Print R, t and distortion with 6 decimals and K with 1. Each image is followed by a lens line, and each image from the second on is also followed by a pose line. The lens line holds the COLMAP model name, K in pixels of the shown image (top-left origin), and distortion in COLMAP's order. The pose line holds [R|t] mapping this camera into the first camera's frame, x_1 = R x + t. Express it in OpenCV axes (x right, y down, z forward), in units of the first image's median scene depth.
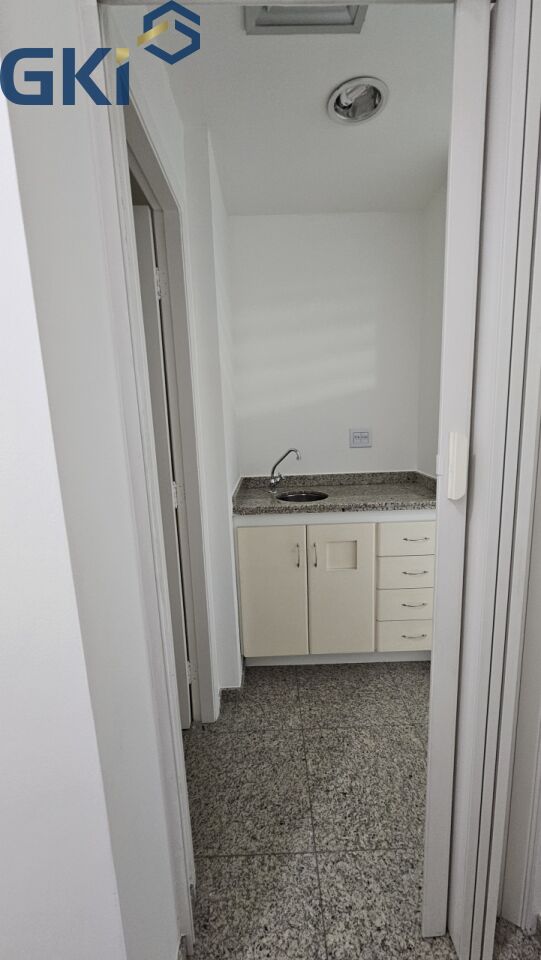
lens RADIAL K [[388.1, 0, 270.5], [0, 388.1, 480.0], [0, 0, 1]] dist [-0.009824, 0.002968]
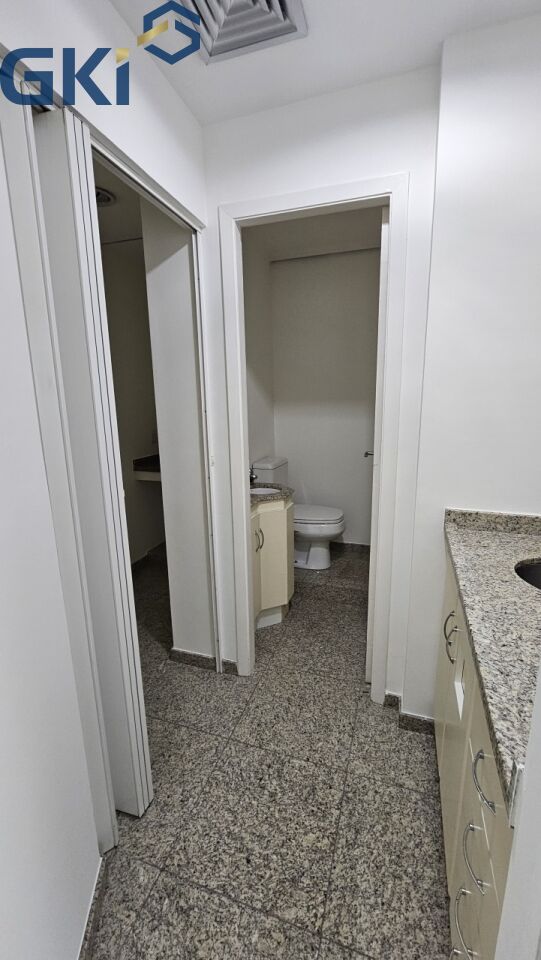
lens RADIAL K [[388.1, 0, 270.5], [0, 388.1, 480.0], [0, 0, 1]] dist [-0.009824, 0.002968]
pose [[-0.322439, 0.235002, -0.916955, 0.941407], [-0.131567, 0.948164, 0.289265, -0.240844], [0.937402, 0.213911, -0.274806, 1.142760]]
